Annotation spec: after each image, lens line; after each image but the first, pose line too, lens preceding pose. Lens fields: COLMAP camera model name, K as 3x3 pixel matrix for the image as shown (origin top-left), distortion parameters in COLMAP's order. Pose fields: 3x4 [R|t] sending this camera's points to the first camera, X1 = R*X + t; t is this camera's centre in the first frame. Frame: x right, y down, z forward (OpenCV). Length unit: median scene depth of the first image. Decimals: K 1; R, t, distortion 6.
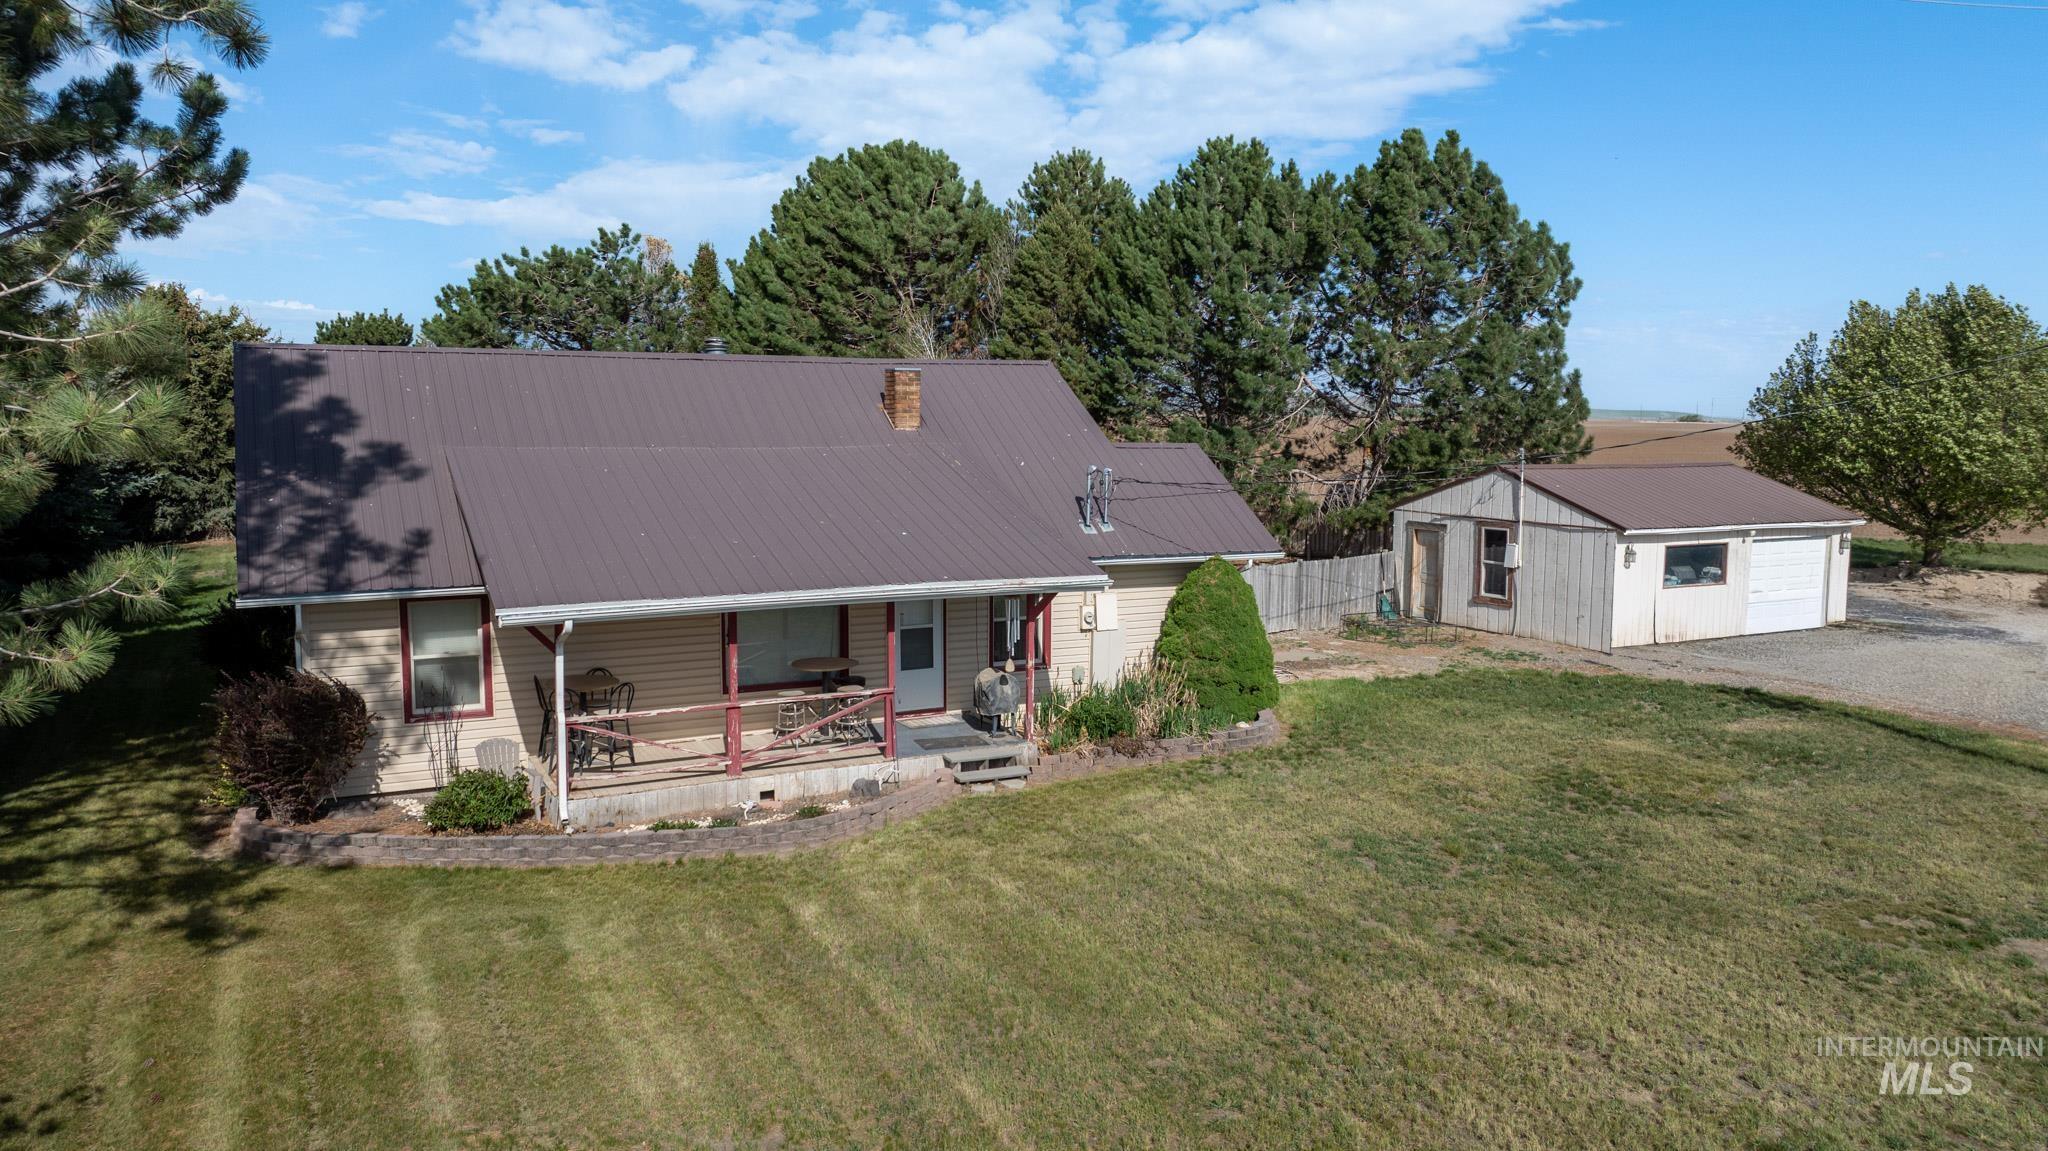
lens RADIAL K [[1449.1, 0, 1013.3], [0, 1449.1, 528.7], [0, 0, 1]] dist [-0.007527, -0.000562]
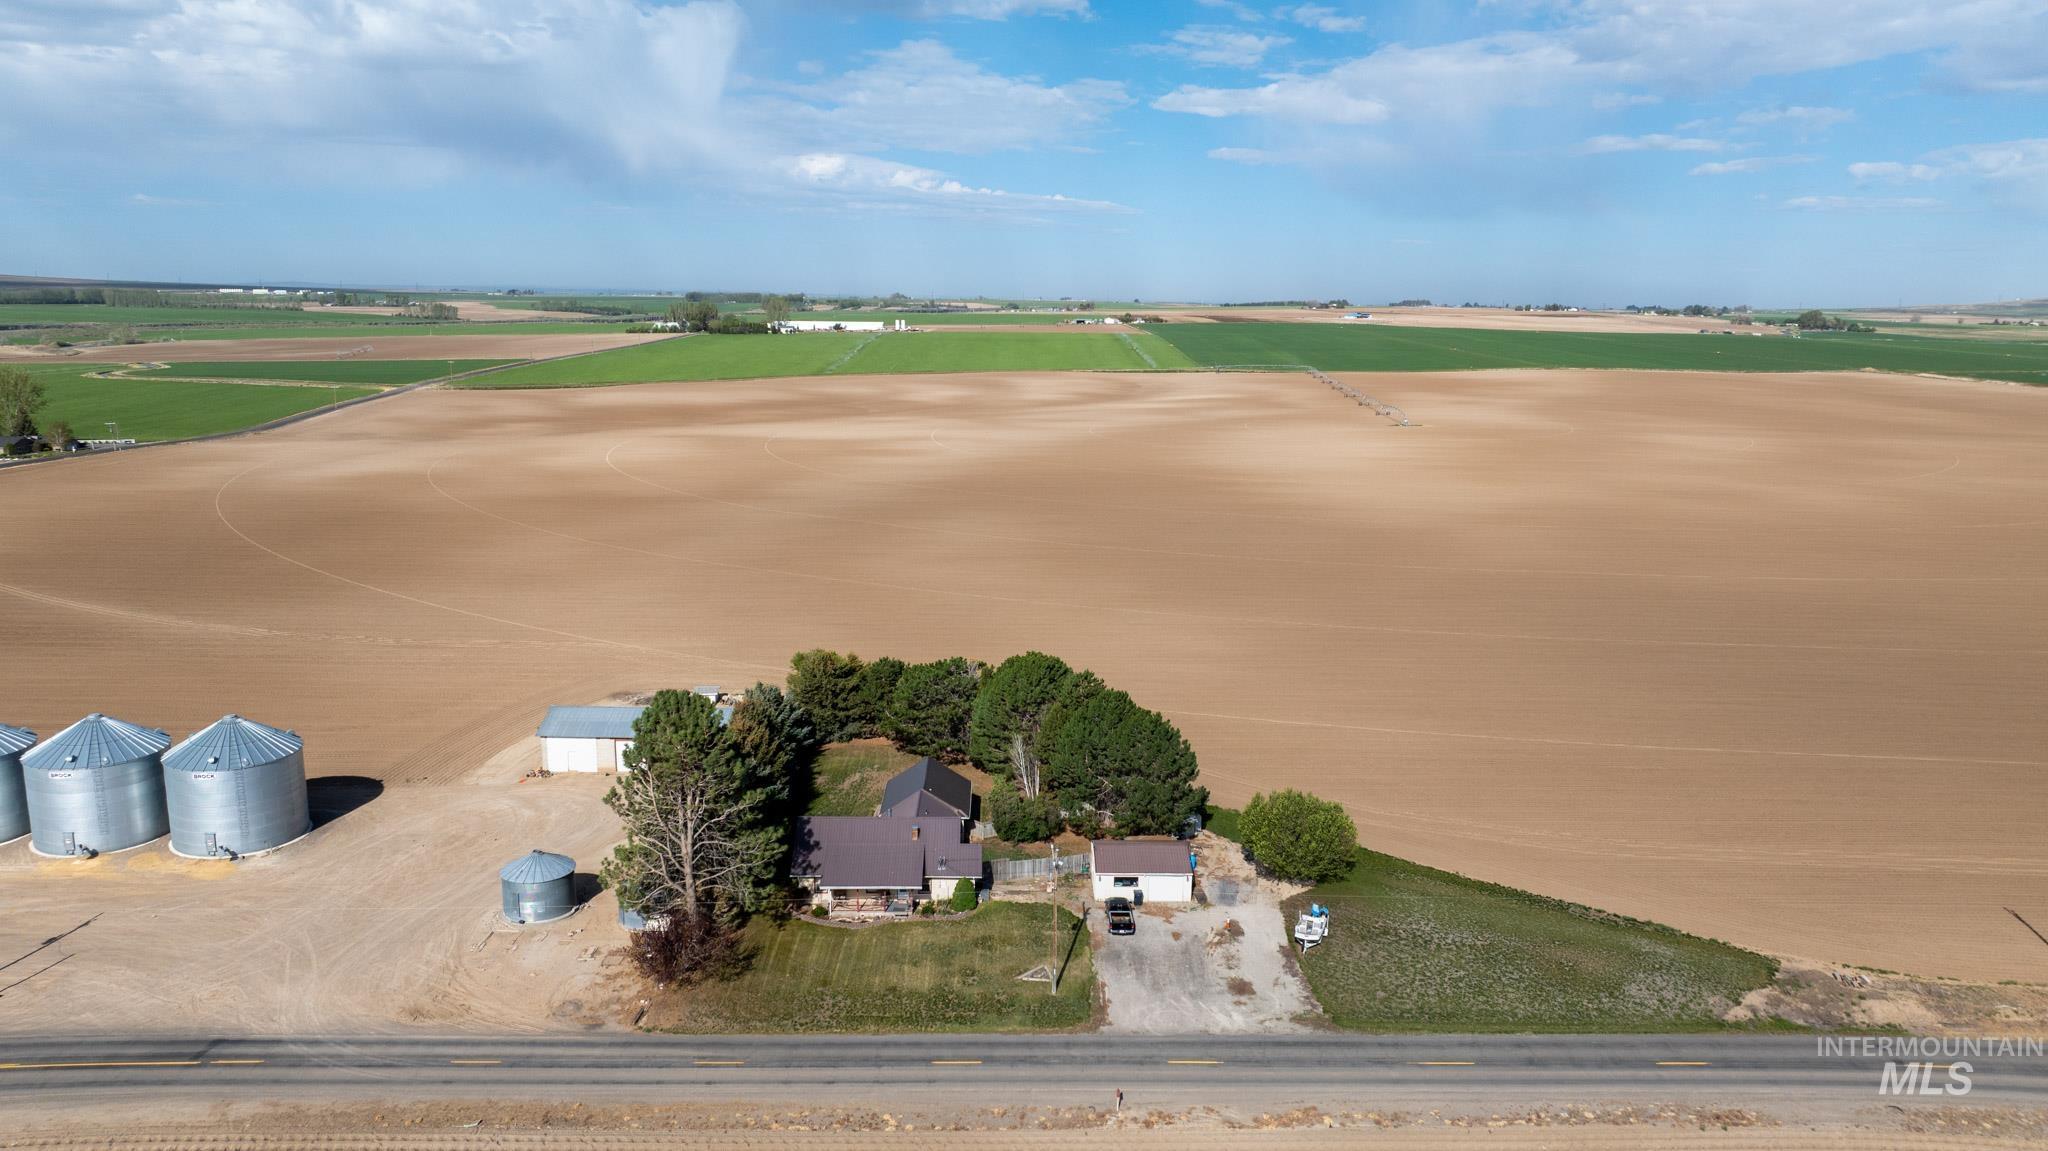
lens RADIAL K [[1436.9, 0, 1024.0], [0, 1436.9, 575.5], [0, 0, 1]] dist [-0.027804, 0.030197]
pose [[0.893192, 0.089400, -0.440698, 2.744016], [-0.039268, 0.991801, 0.121609, -1.845891], [0.447957, -0.091315, 0.889380, -3.642284]]
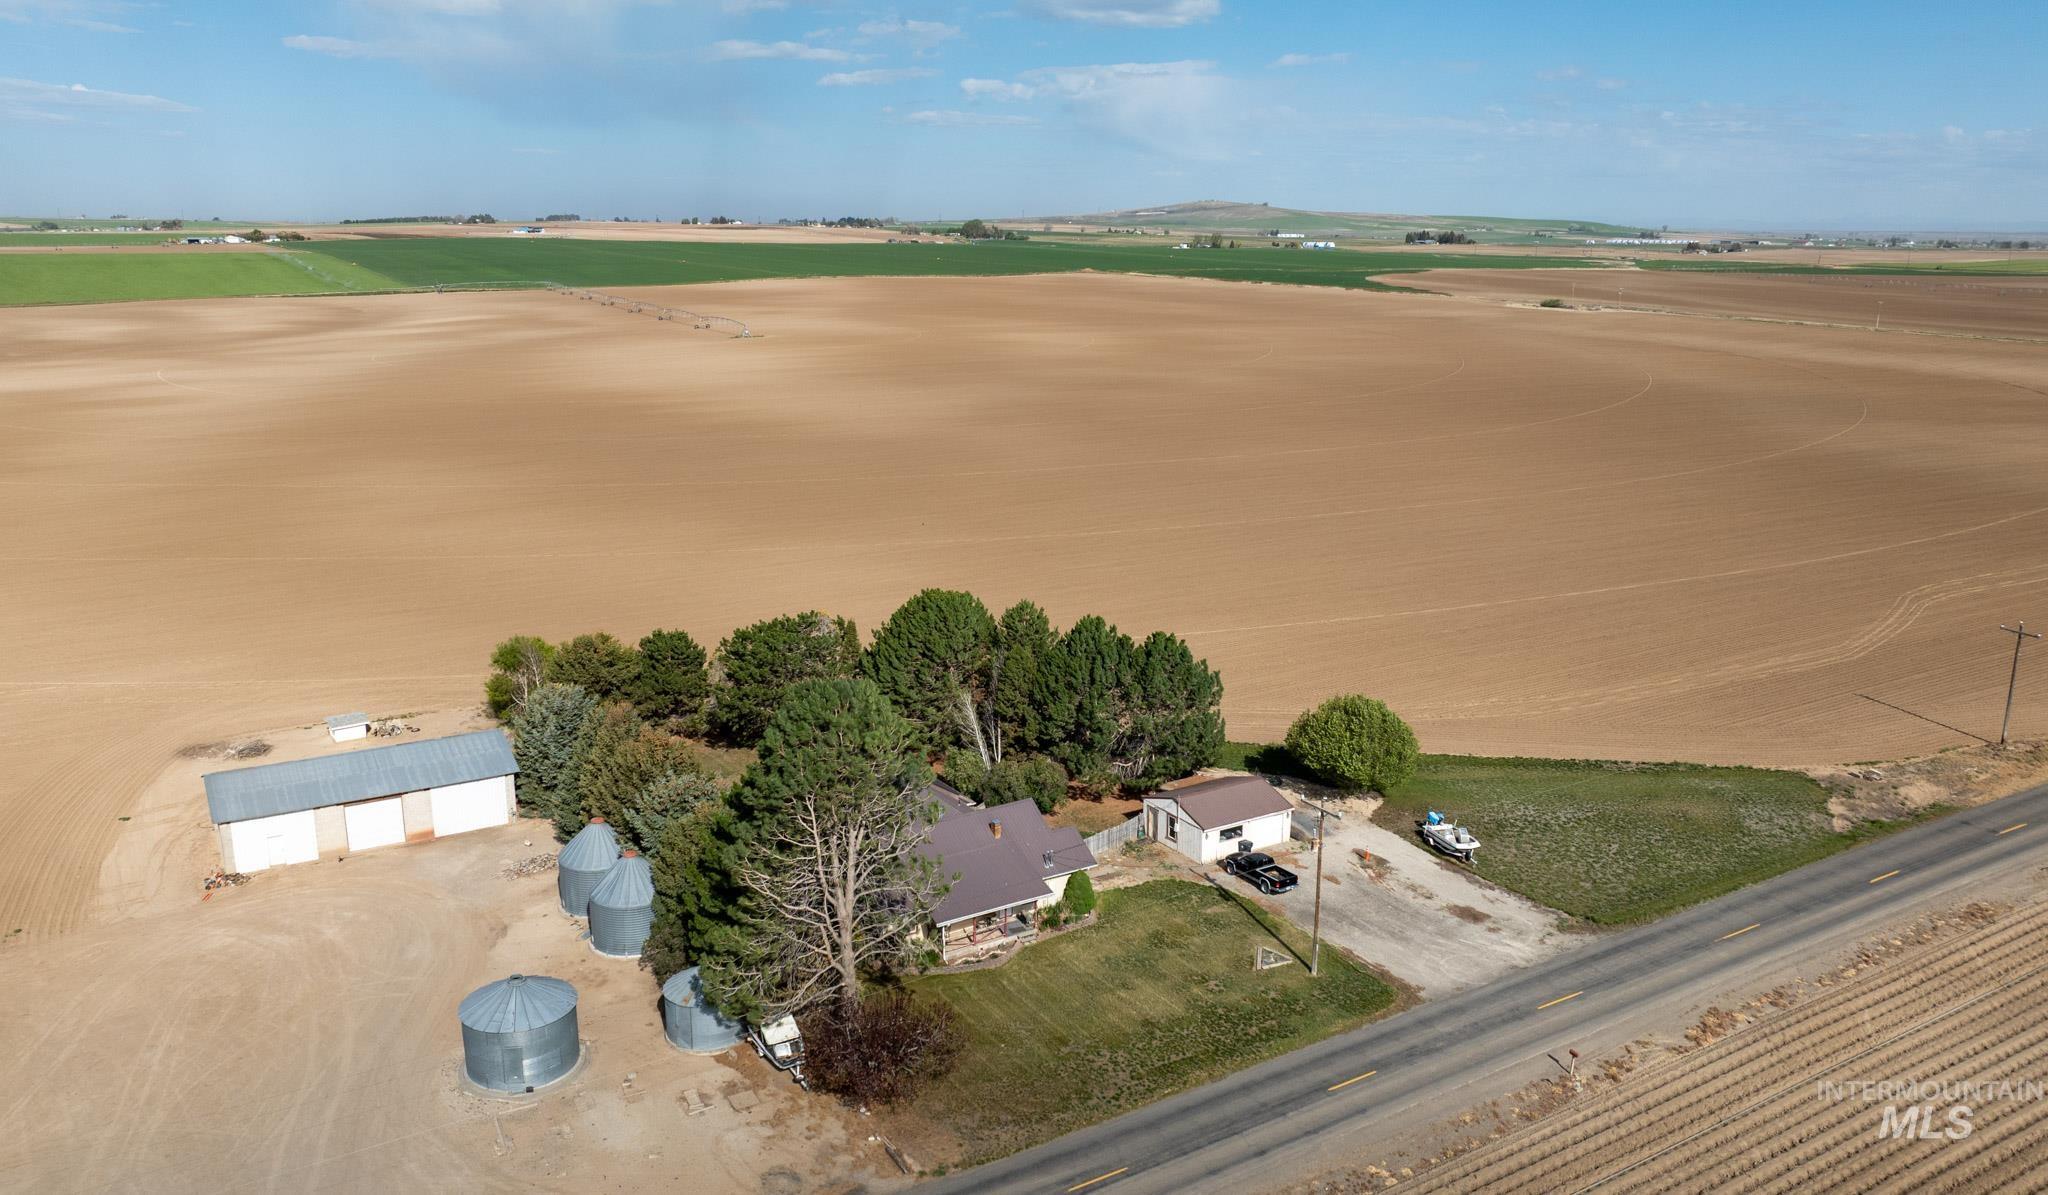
lens RADIAL K [[1553.1, 0, 1024.0], [0, 1553.1, 597.5], [0, 0, 1]] dist [-0.015854, -0.000391]
pose [[0.996087, -0.019808, 0.086132, -0.400528], [0.005513, 0.986590, 0.163127, -1.572355], [-0.088208, -0.162014, 0.982838, -3.357453]]
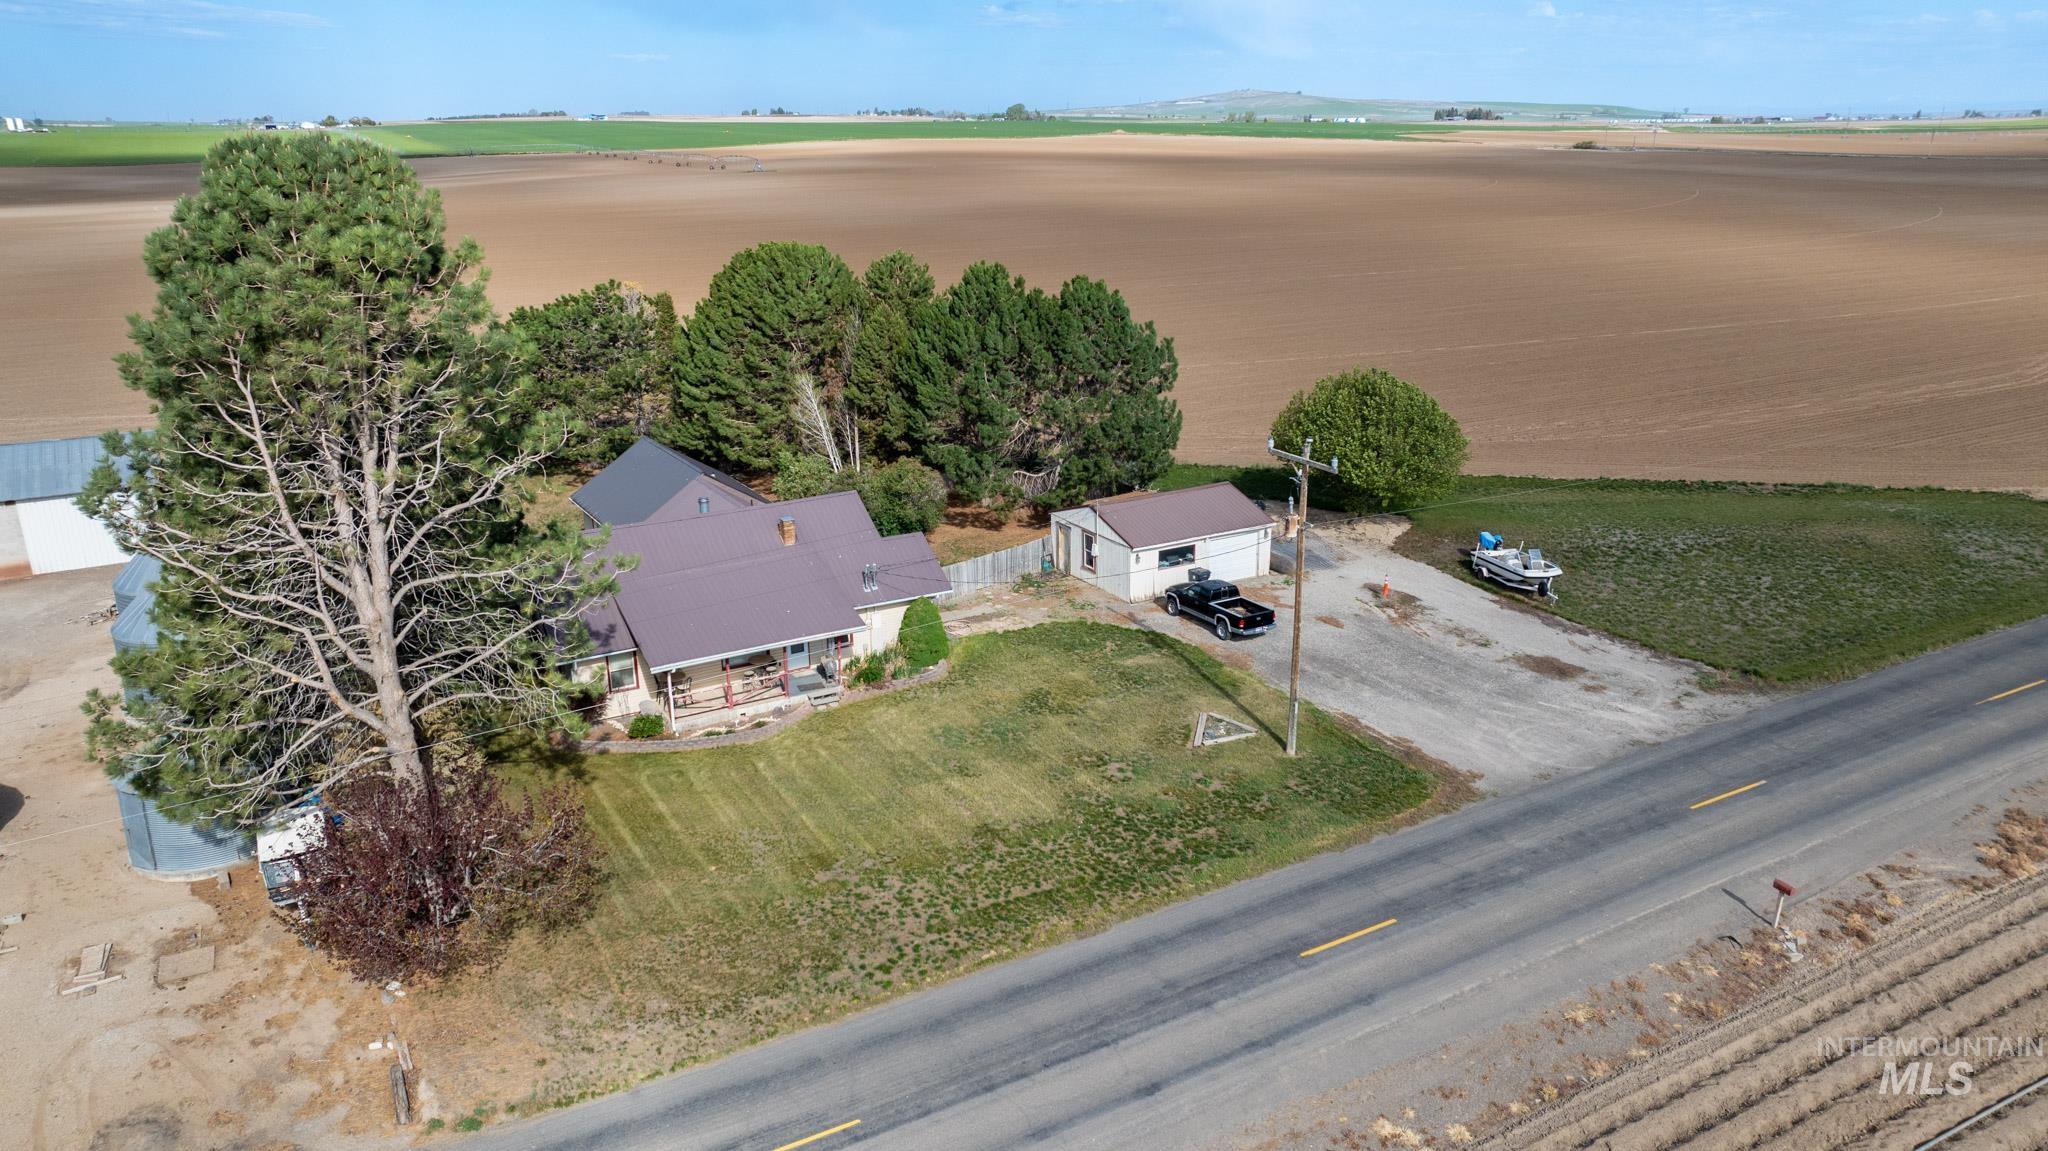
lens RADIAL K [[1436.9, 0, 1024.0], [0, 1436.9, 575.5], [0, 0, 1]] dist [-0.027804, 0.030197]
pose [[0.998293, -0.027802, 0.051357, 0.215761], [0.015187, 0.972747, 0.231373, -0.648017], [-0.056390, -0.230198, 0.971509, -1.514042]]
